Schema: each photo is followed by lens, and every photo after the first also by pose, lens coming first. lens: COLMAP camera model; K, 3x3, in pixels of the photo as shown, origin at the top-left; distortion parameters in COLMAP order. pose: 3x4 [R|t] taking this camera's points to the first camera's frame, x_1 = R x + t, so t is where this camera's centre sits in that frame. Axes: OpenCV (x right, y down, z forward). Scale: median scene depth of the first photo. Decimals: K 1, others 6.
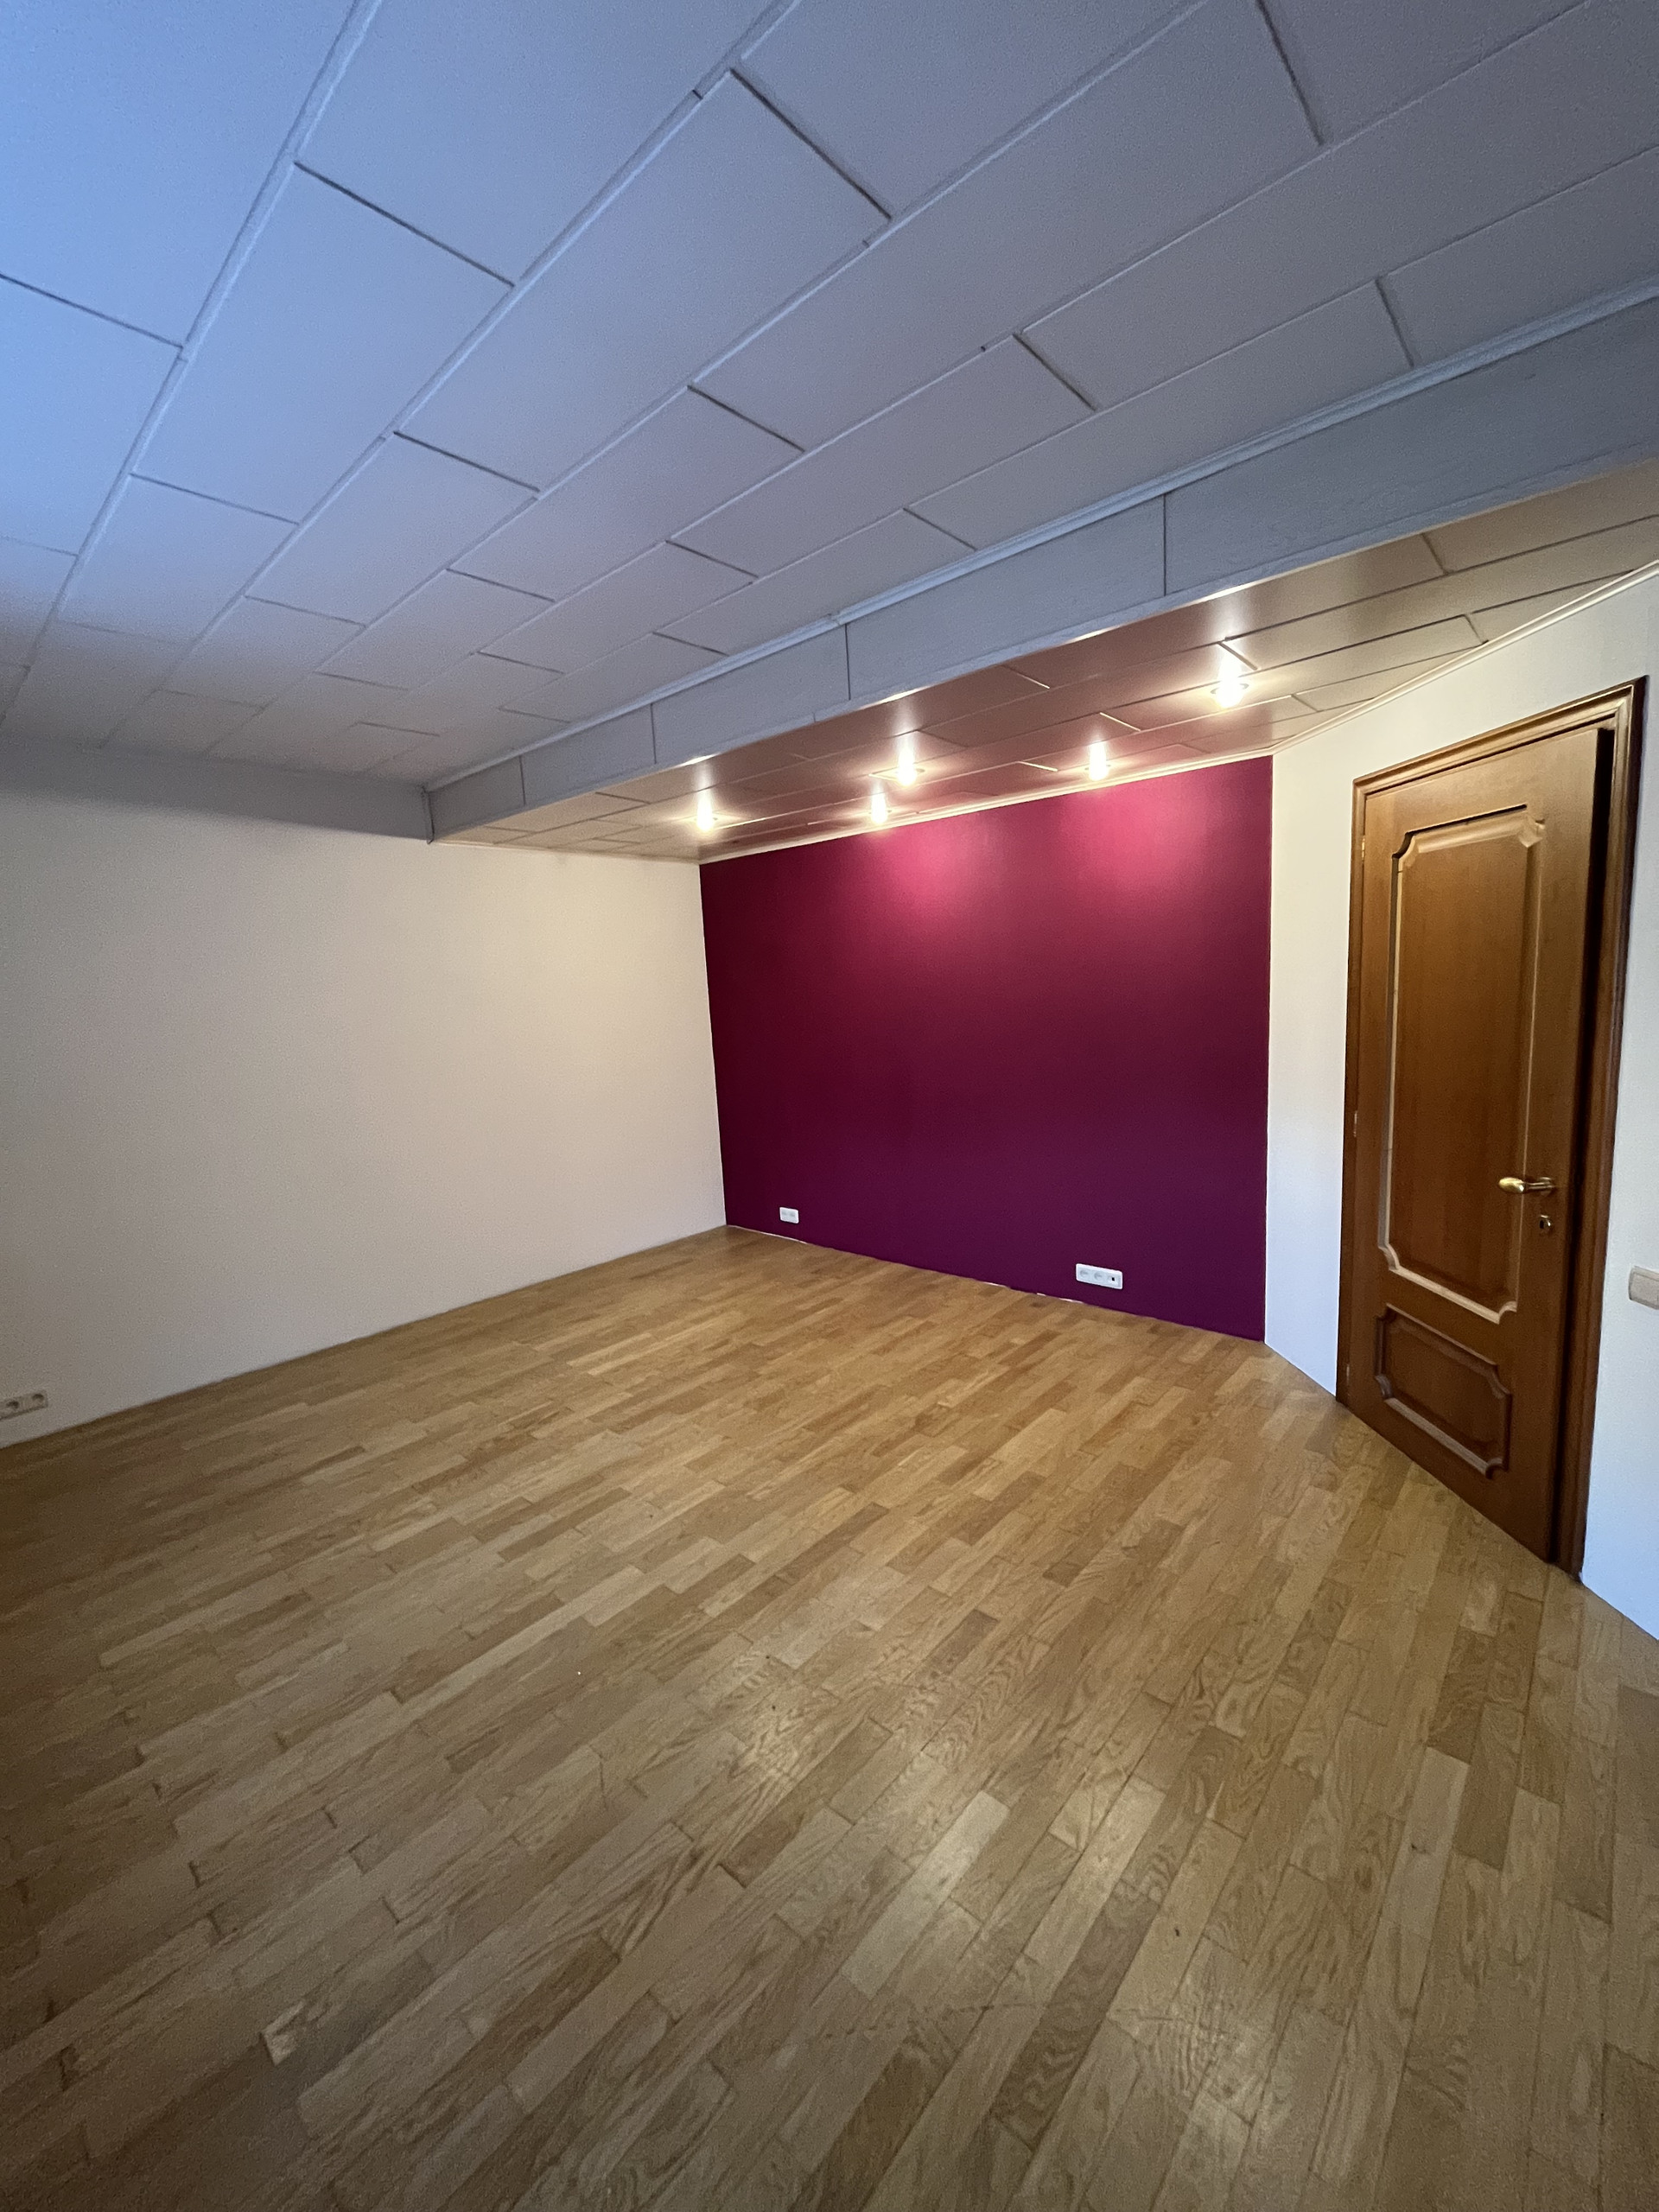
lens RADIAL K [[907.1, 0, 829.5], [0, 907.1, 1106.0], [0, 0, 1]] dist [-0.003366, -0.000112]
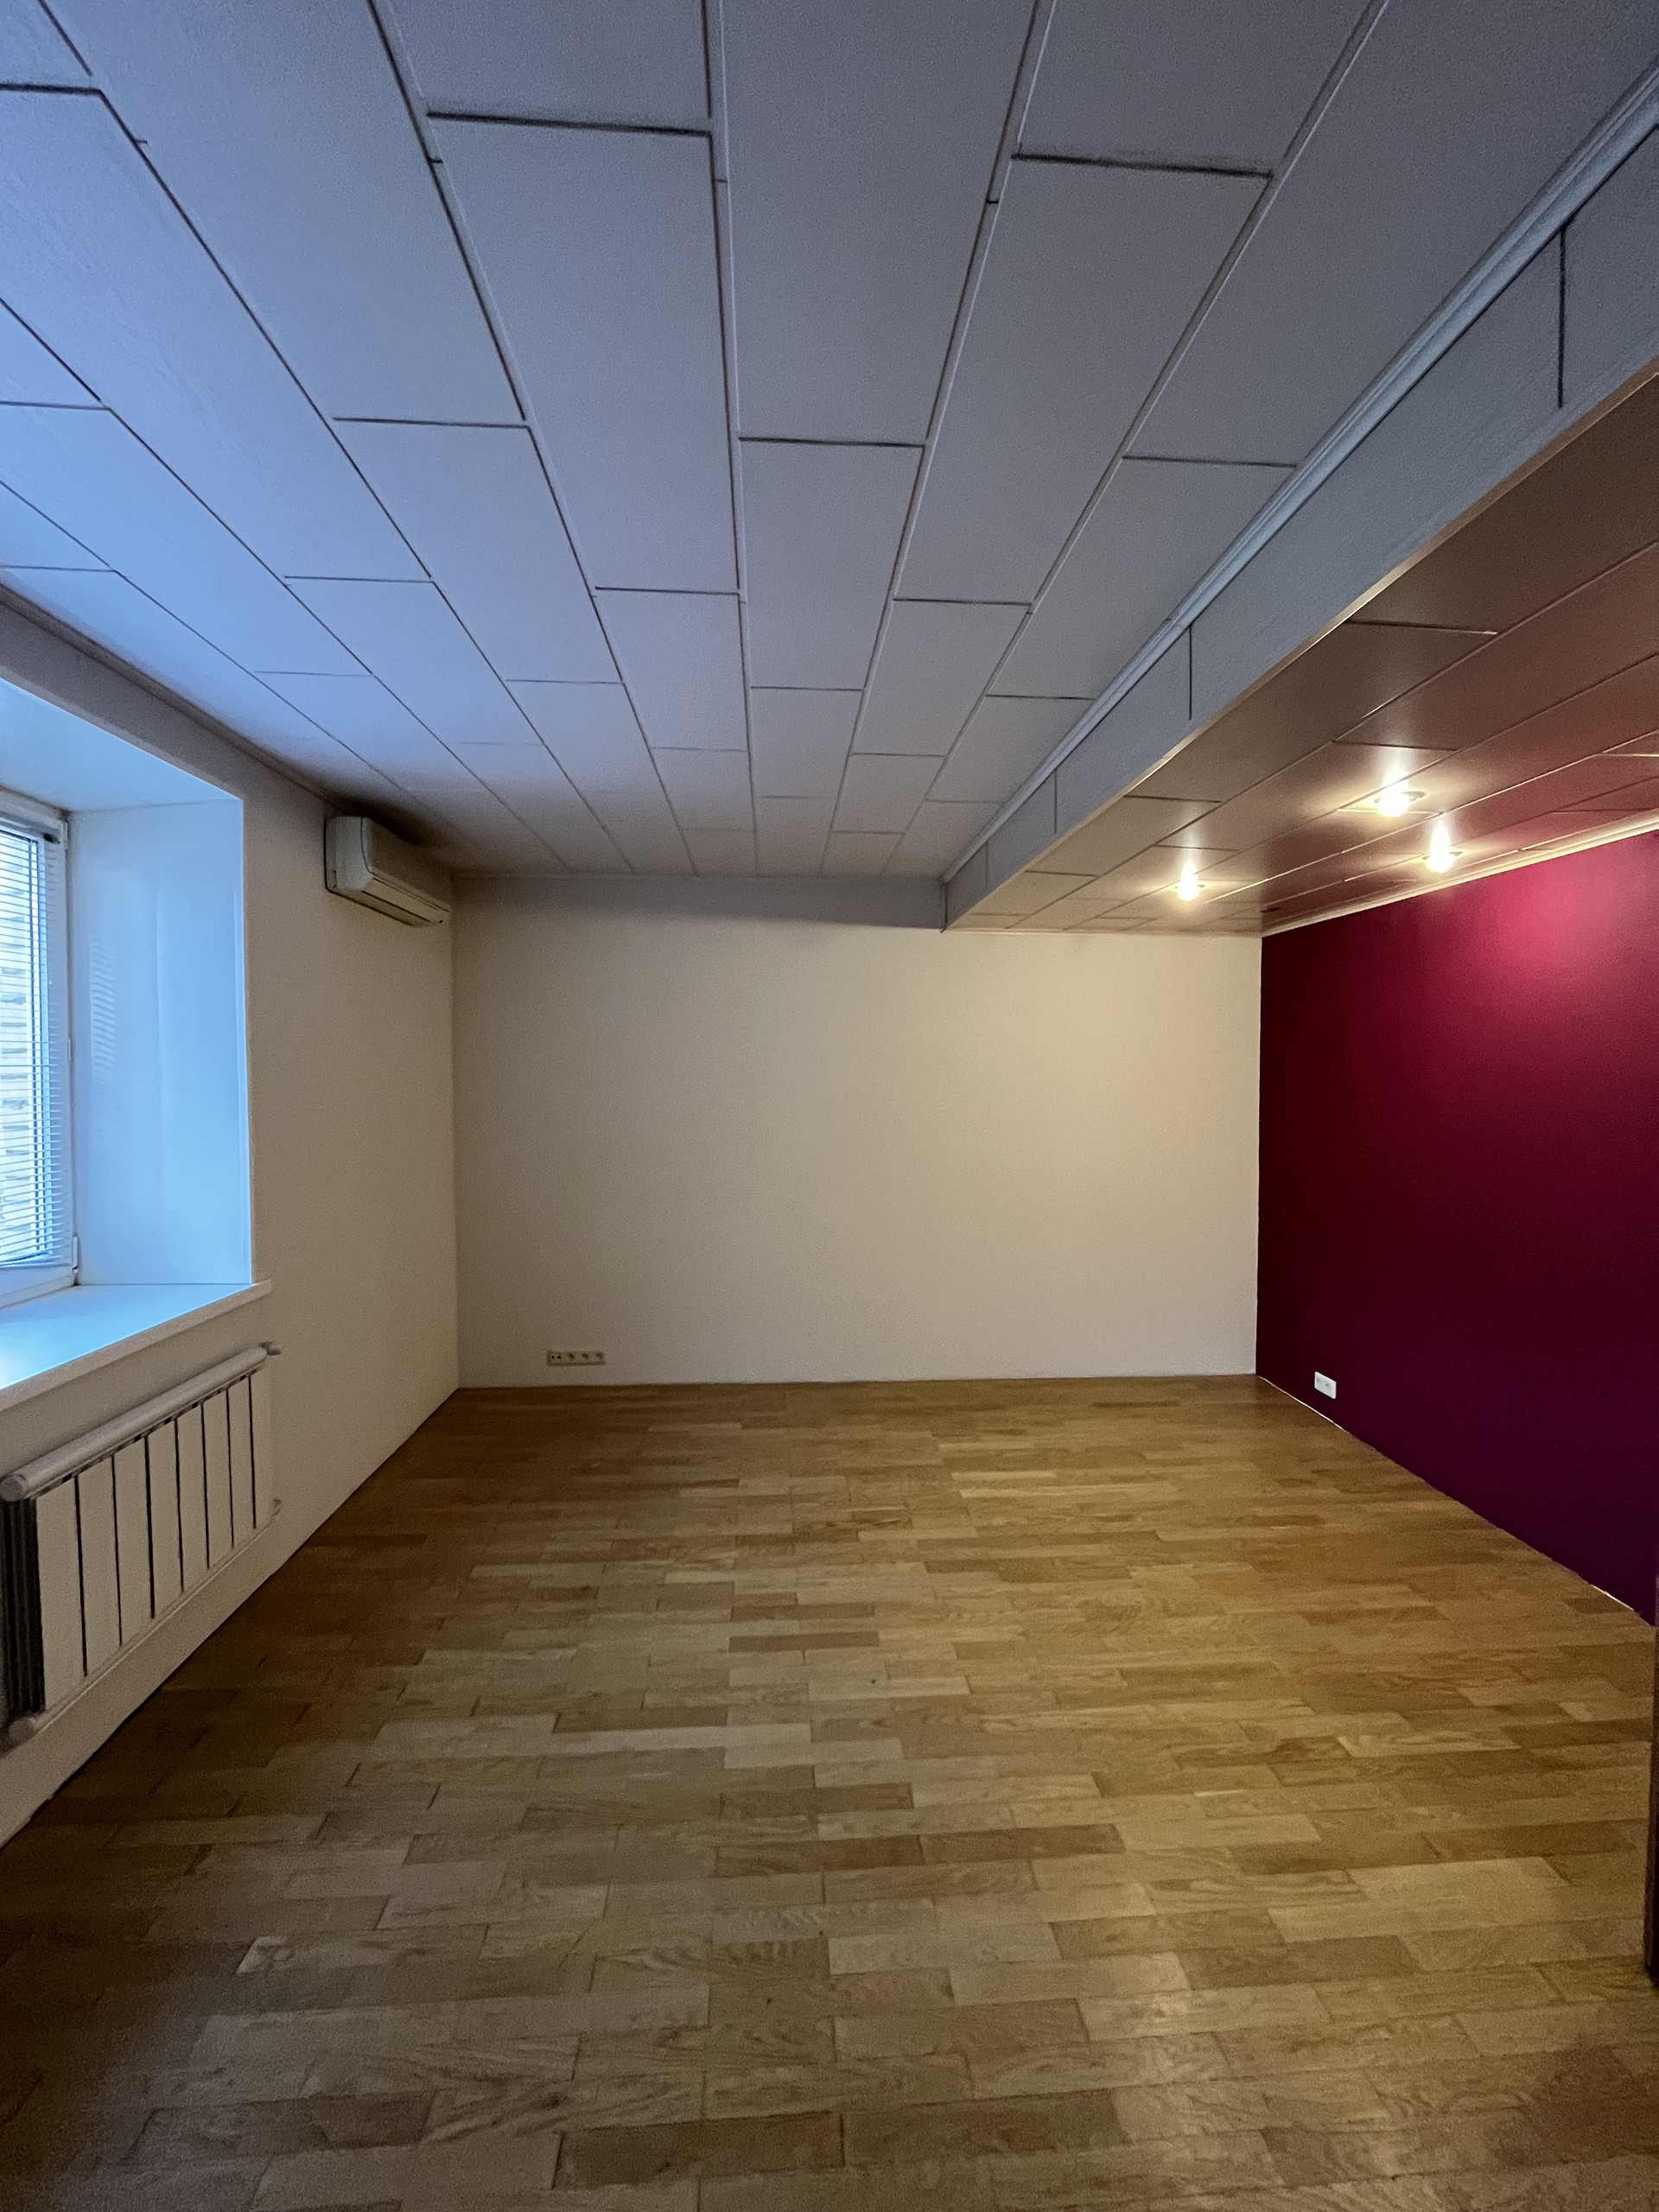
lens RADIAL K [[907.1, 0, 829.5], [0, 907.1, 1106.0], [0, 0, 1]] dist [-0.003366, -0.000112]
pose [[0.714146, 0.080659, -0.695334, 0.279071], [-0.137340, 0.990178, -0.026195, -0.057436], [0.686391, 0.114204, 0.718209, 0.230558]]
